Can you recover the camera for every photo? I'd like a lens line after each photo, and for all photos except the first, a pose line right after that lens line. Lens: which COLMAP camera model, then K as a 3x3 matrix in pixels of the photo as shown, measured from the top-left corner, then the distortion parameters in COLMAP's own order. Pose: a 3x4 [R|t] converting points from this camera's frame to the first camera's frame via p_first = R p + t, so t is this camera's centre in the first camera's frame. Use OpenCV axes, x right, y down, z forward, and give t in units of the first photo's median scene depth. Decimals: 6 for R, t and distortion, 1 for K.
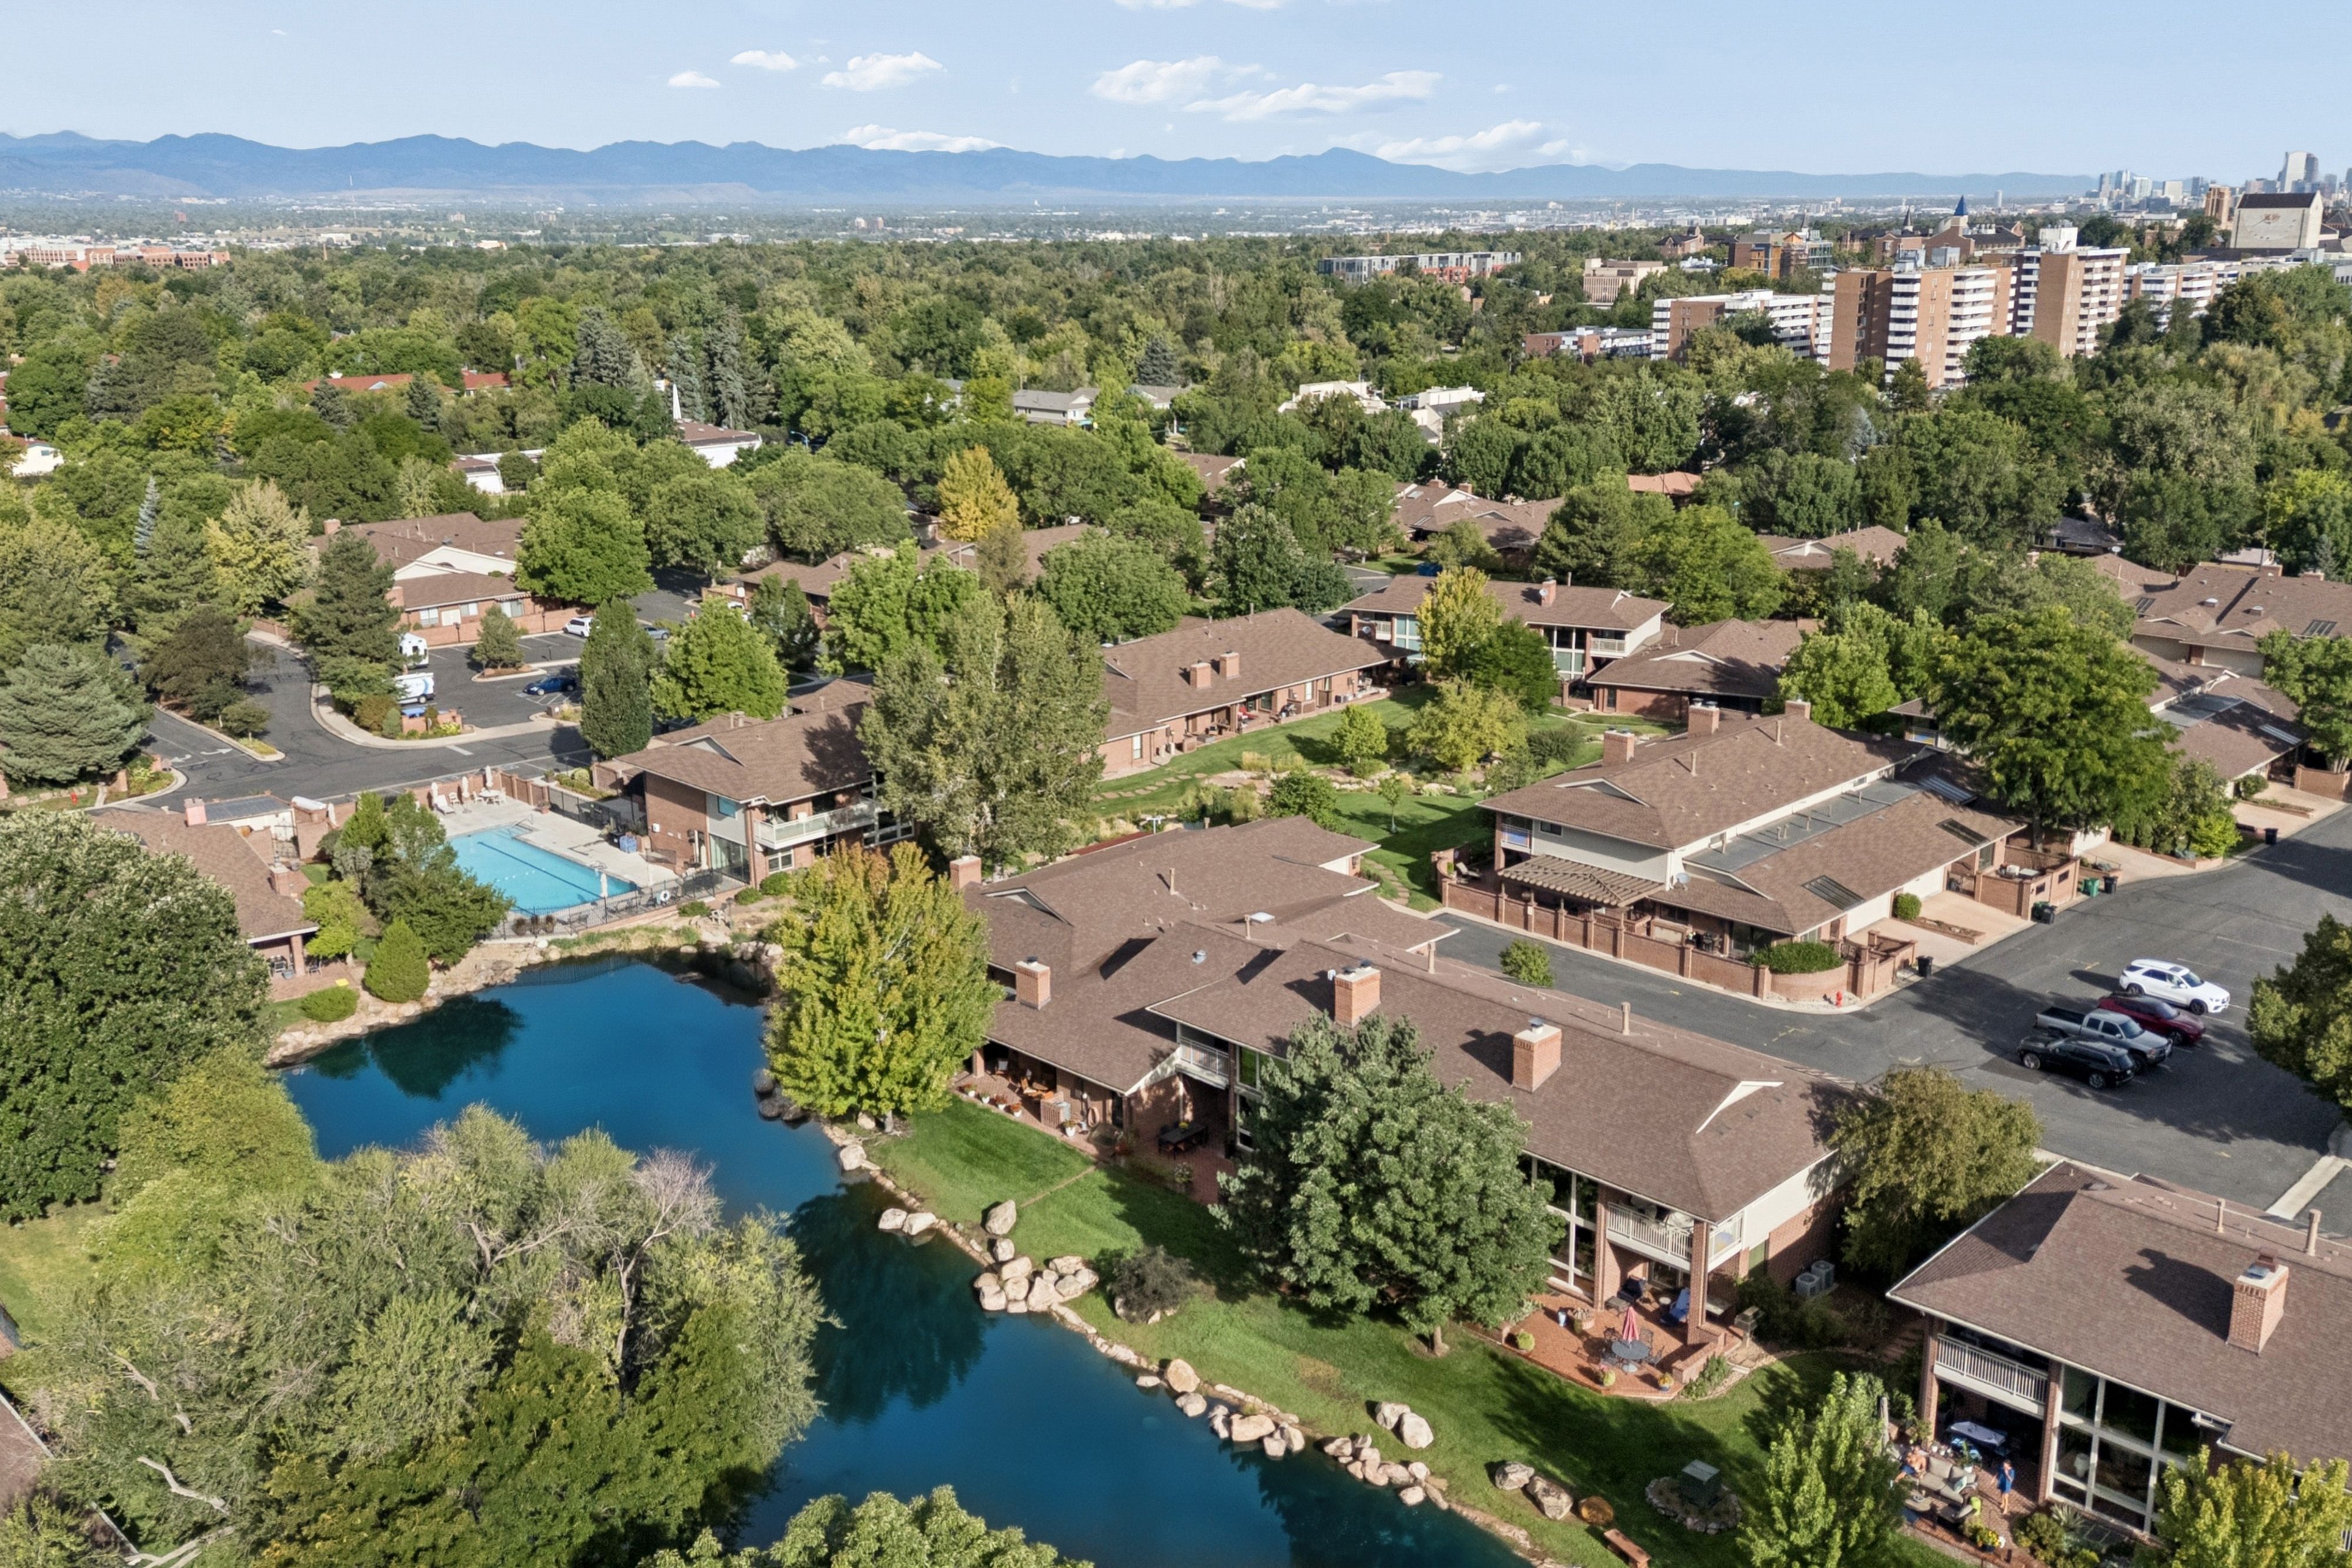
lens RADIAL K [[2001.5, 0, 1188.7], [0, 2001.5, 777.2], [0, 0, 1]] dist [0.178262, -0.284824]
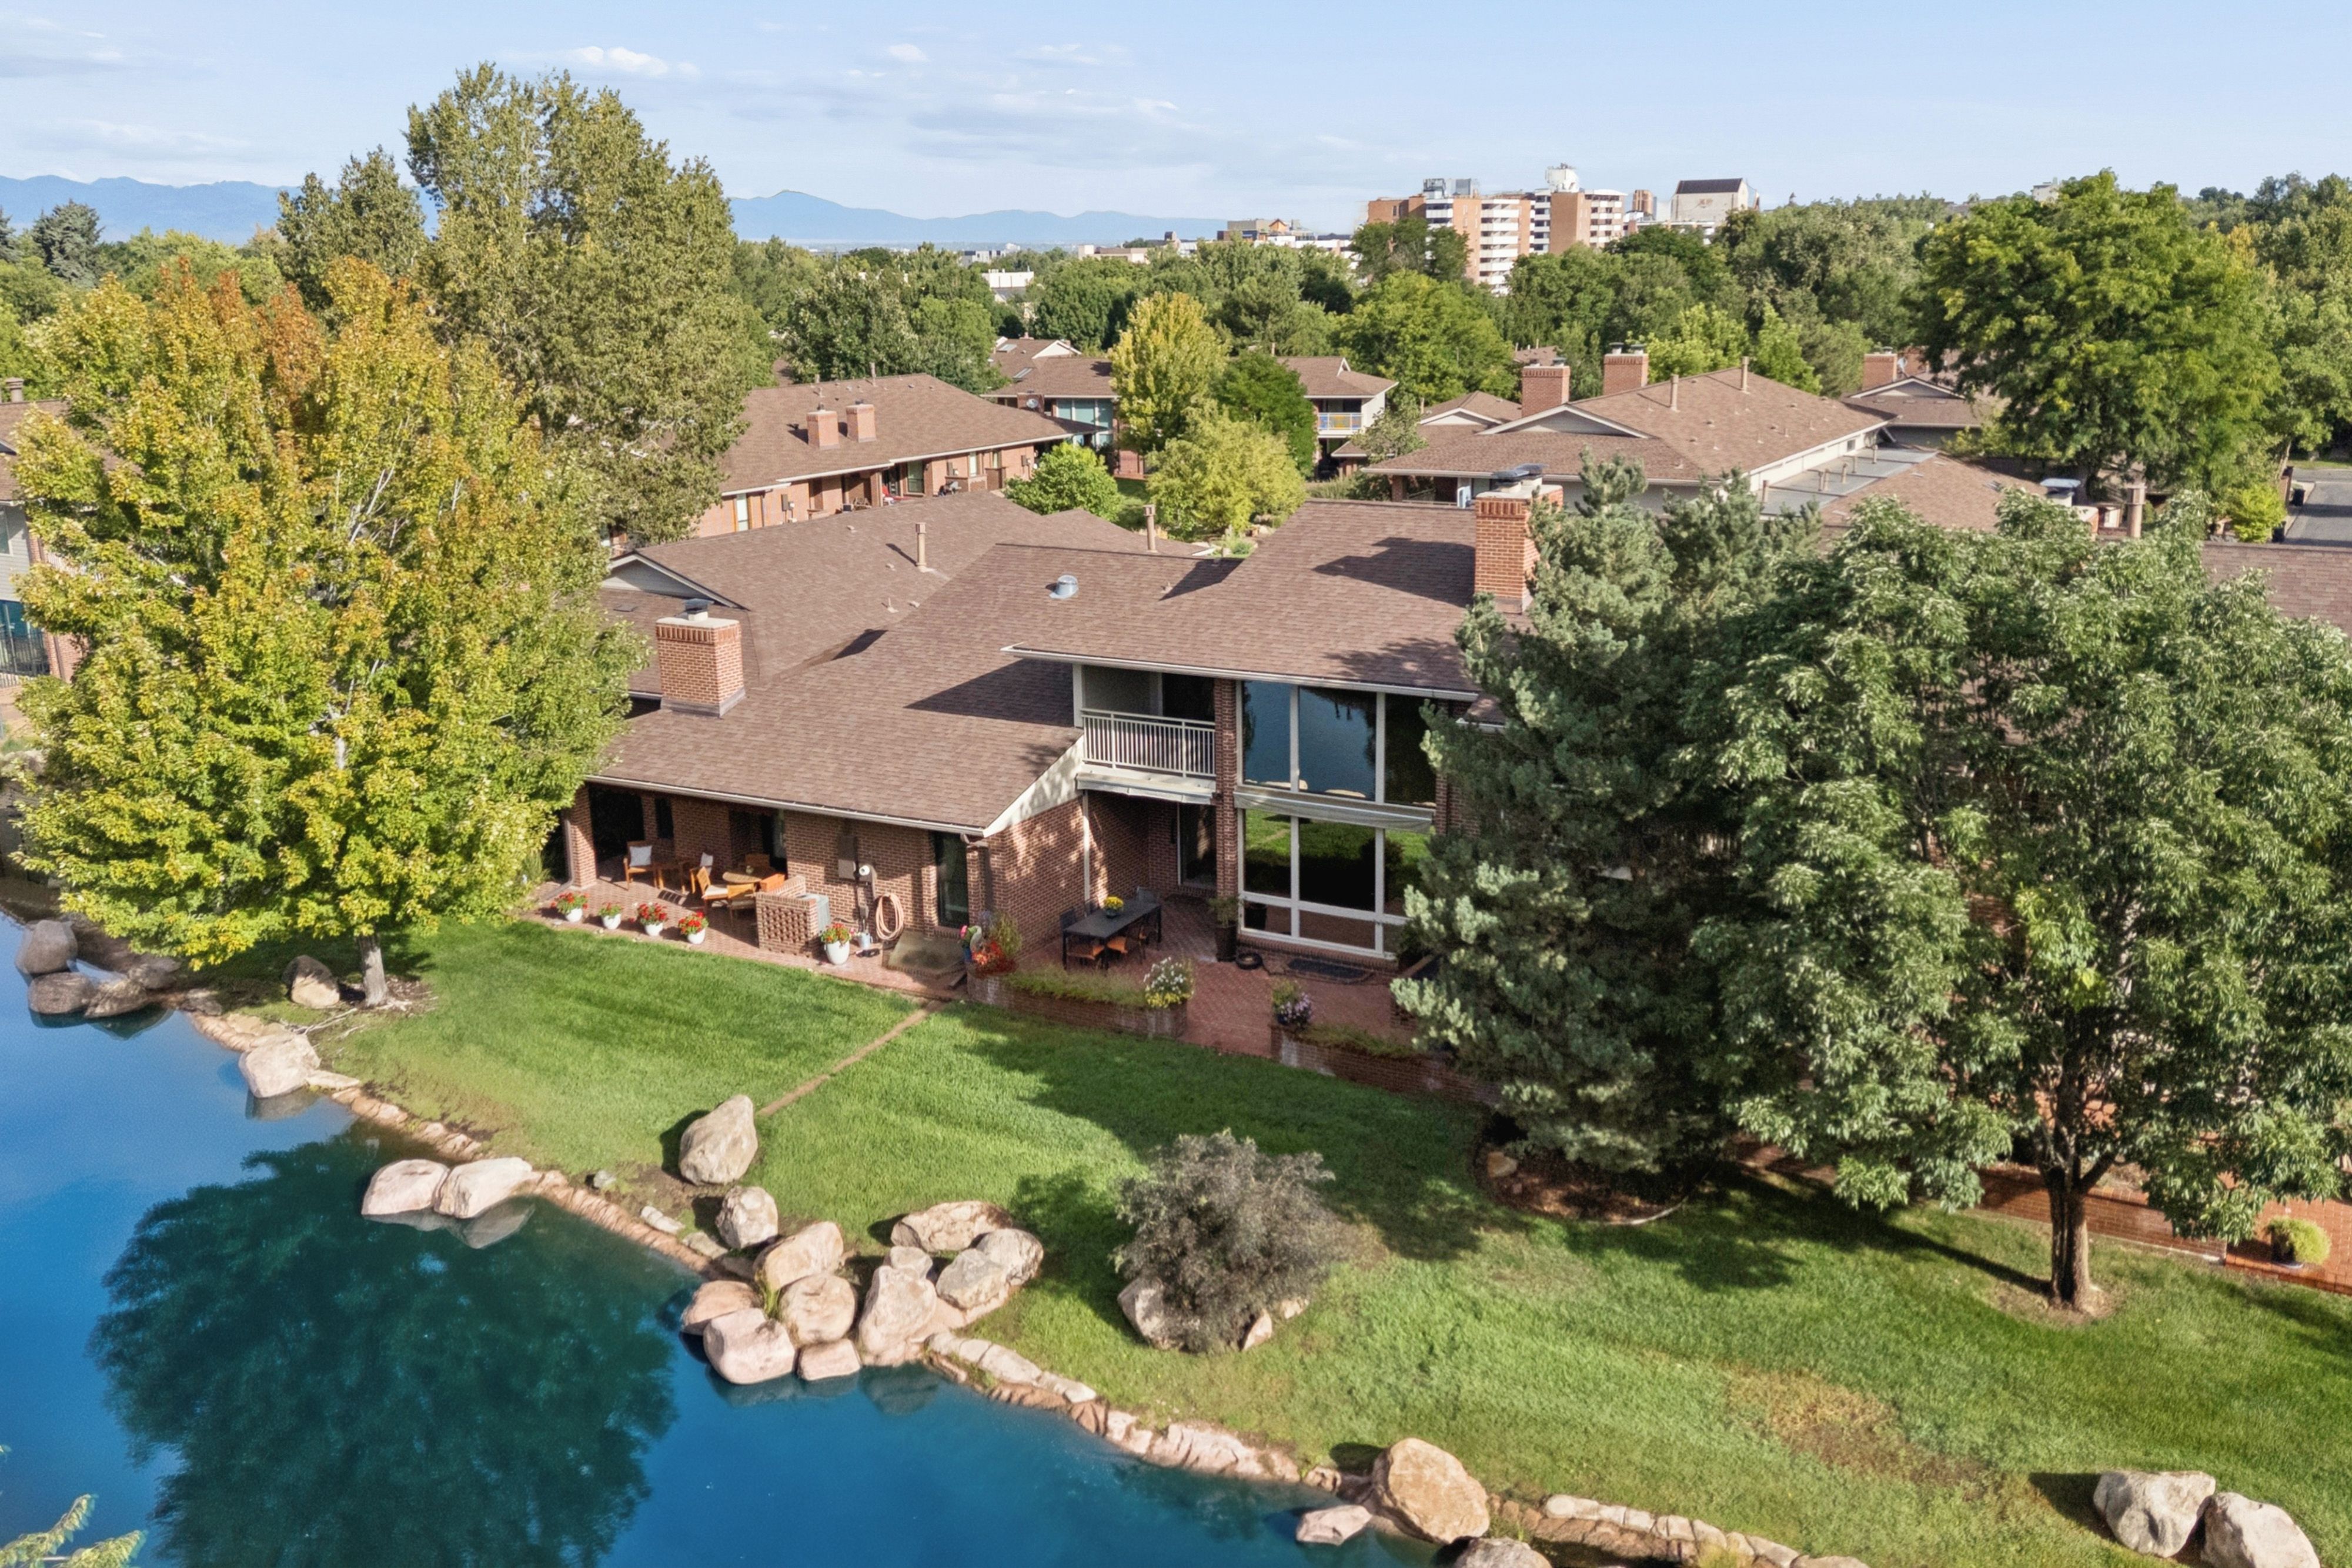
lens RADIAL K [[2001.5, 0, 1188.7], [0, 2001.5, 777.2], [0, 0, 1]] dist [0.178262, -0.284824]
pose [[0.966531, -0.071856, 0.246282, -0.067545], [0.077722, 0.996874, -0.014166, 0.113424], [-0.244495, 0.032834, 0.969095, 0.425924]]
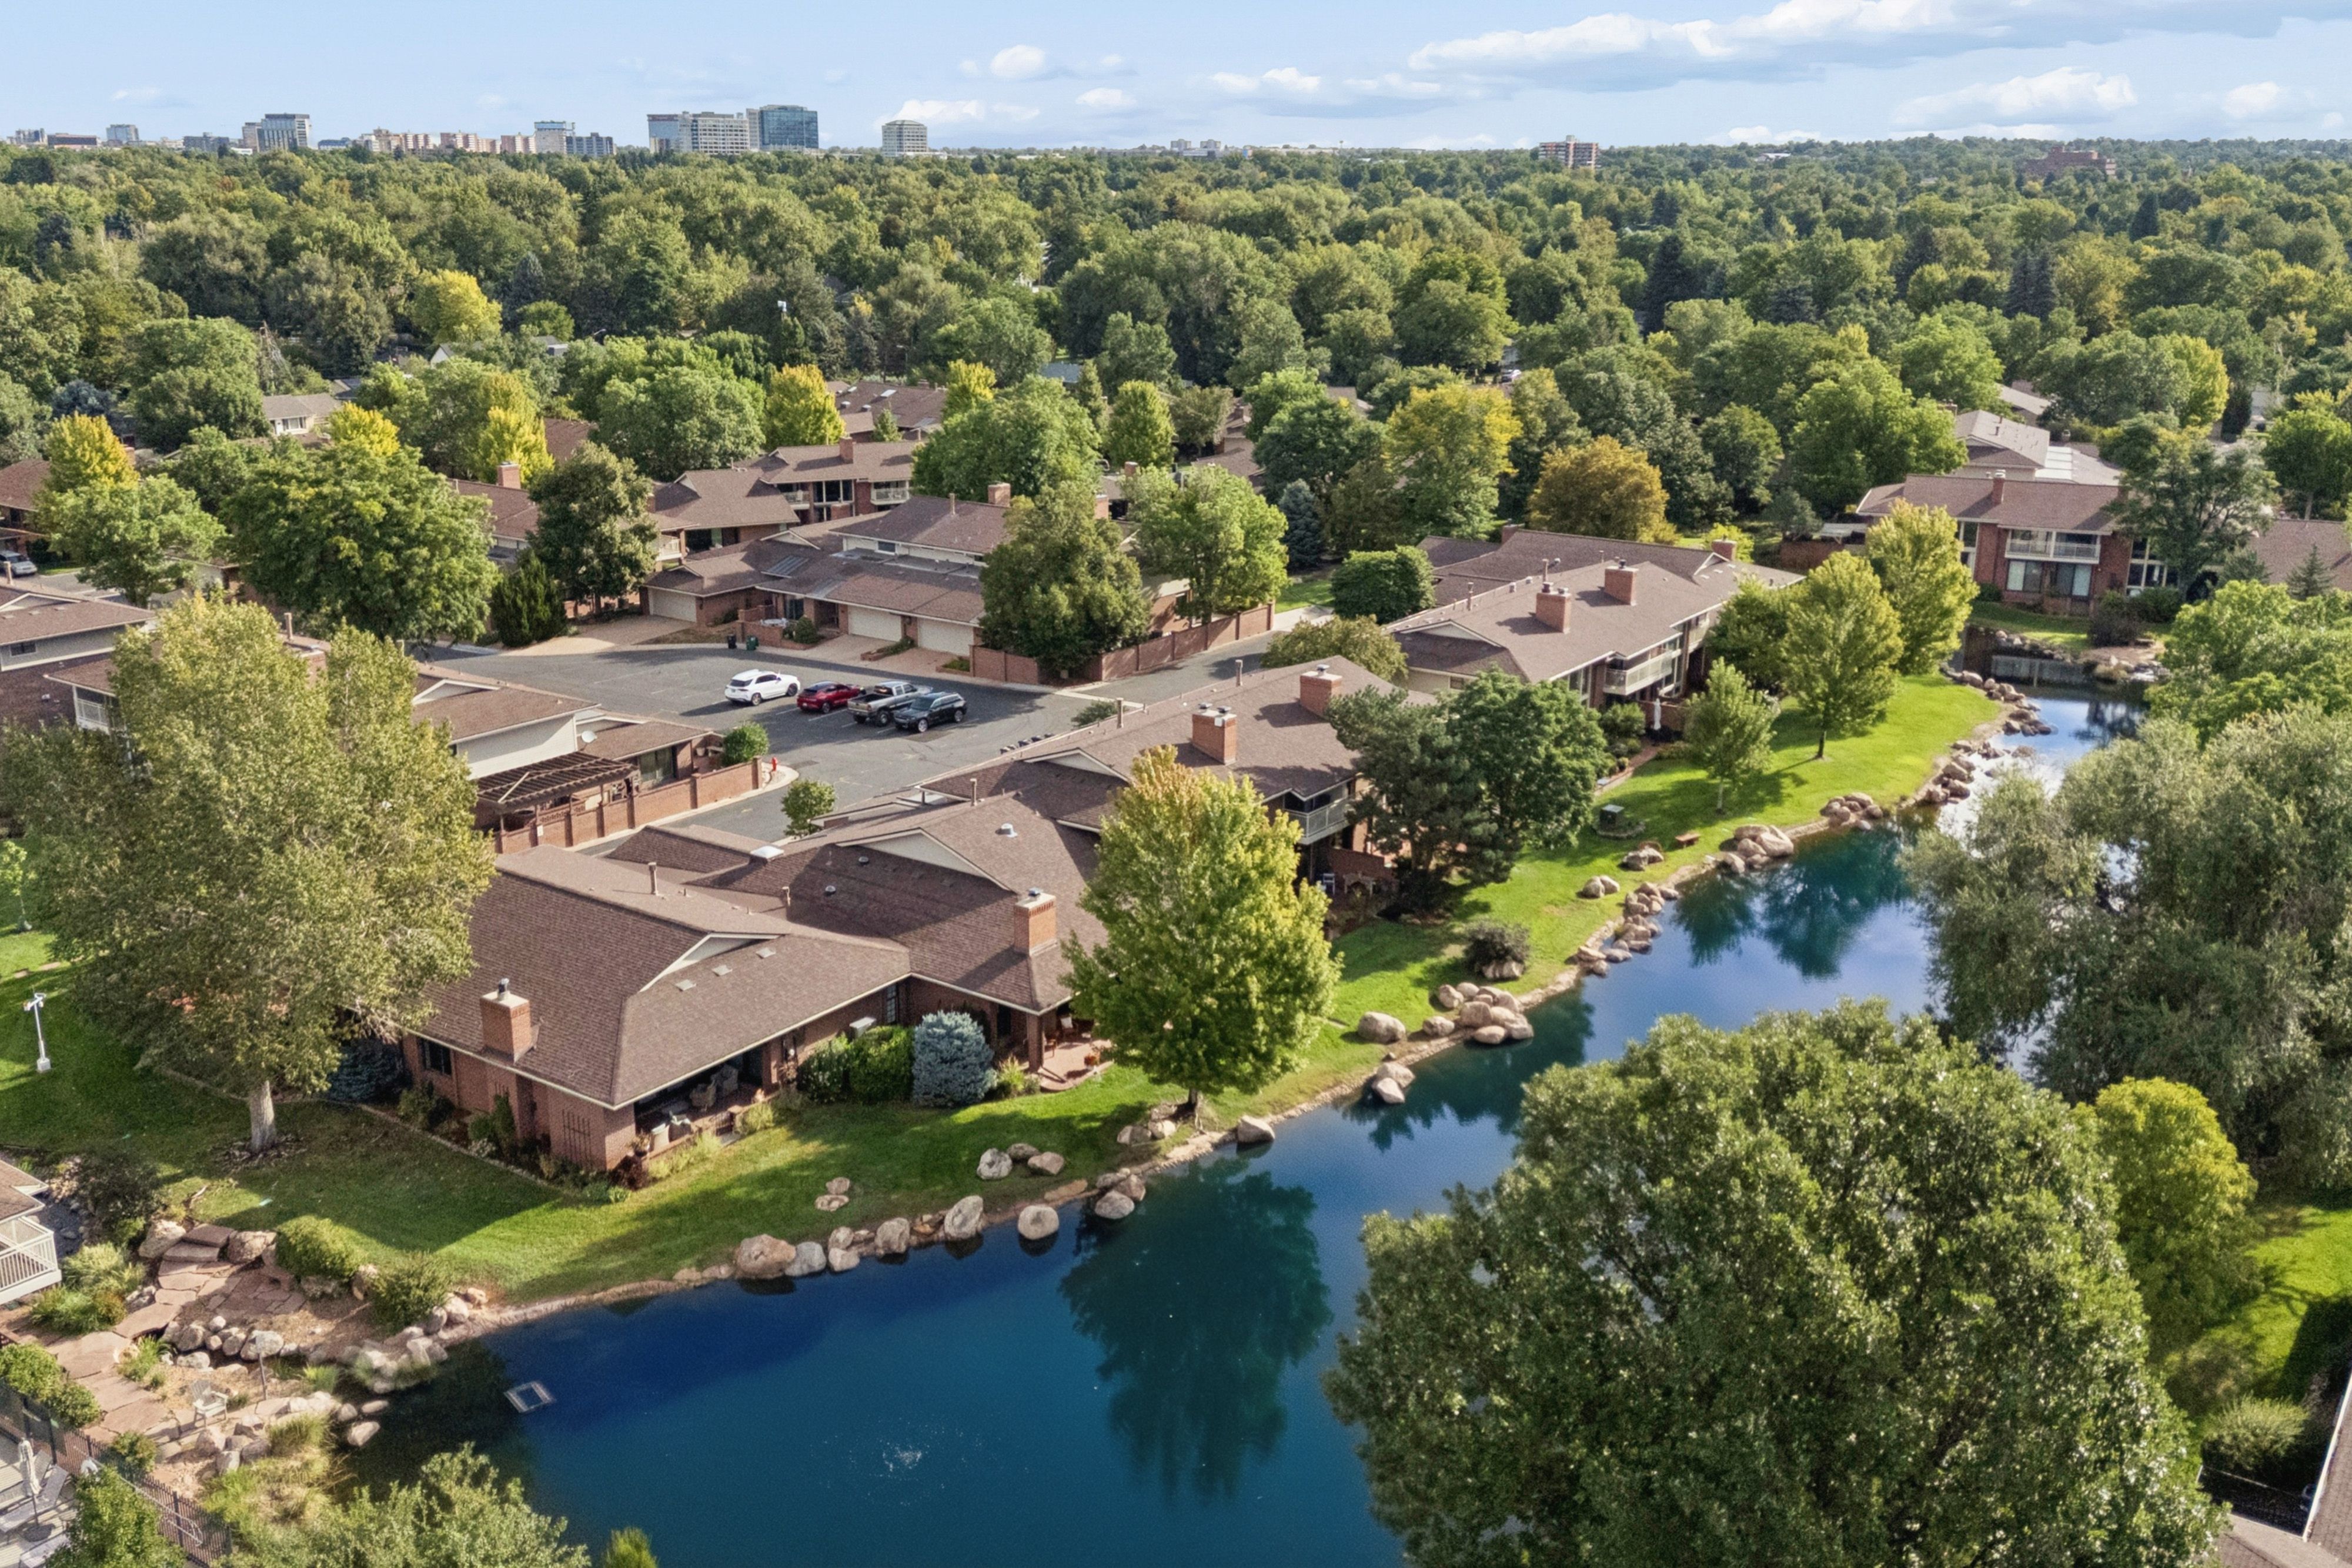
lens RADIAL K [[2033.4, 0, 1216.6], [0, 2033.4, 768.7], [0, 0, 1]] dist [0.136816, -0.241798]
pose [[-0.176701, -0.265627, 0.947744, -0.659408], [0.255202, 0.917602, 0.304760, -0.139899], [-0.950604, 0.295717, -0.094352, 0.786984]]
